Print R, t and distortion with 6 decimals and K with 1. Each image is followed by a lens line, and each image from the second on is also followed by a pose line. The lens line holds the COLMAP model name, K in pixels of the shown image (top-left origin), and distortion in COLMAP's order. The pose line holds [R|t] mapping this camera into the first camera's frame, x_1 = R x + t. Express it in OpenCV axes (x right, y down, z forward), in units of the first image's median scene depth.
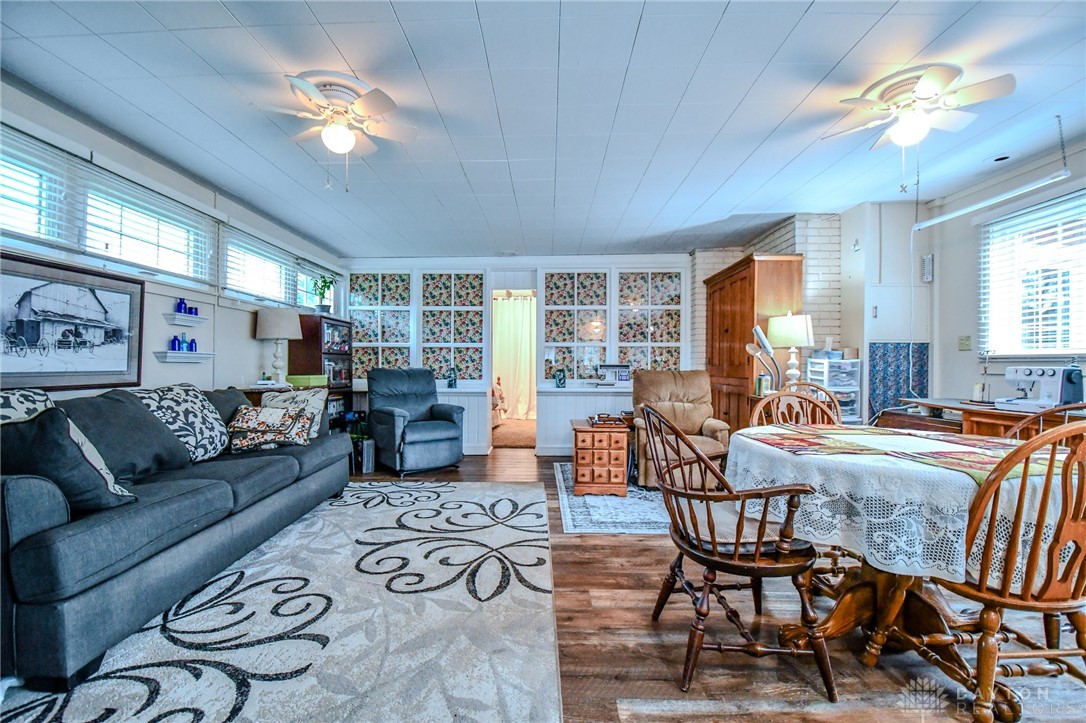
lens RADIAL K [[476.8, 0, 535.0], [0, 476.8, 366.4], [0, 0, 1]] dist [0.022470, -0.027823]
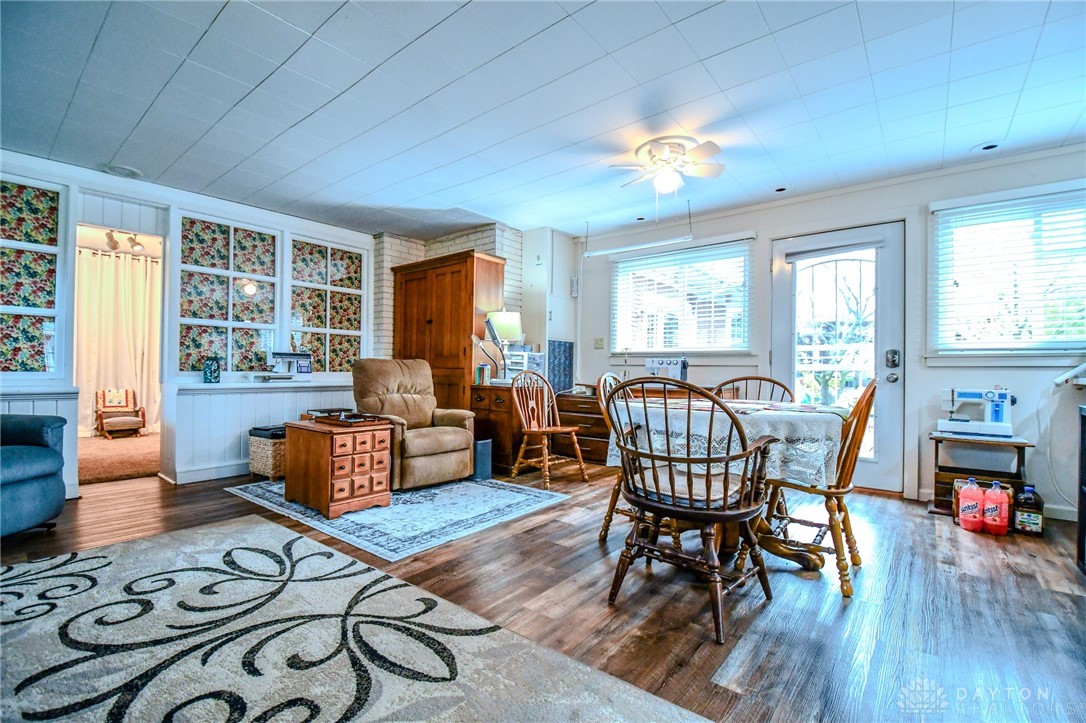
lens RADIAL K [[476.8, 0, 535.0], [0, 476.8, 366.4], [0, 0, 1]] dist [0.022470, -0.027823]
pose [[0.610941, 0.011690, 0.791590, -0.312028], [-0.009729, 0.999926, -0.007259, 0.029449], [-0.791617, -0.003267, 0.611009, 0.269122]]
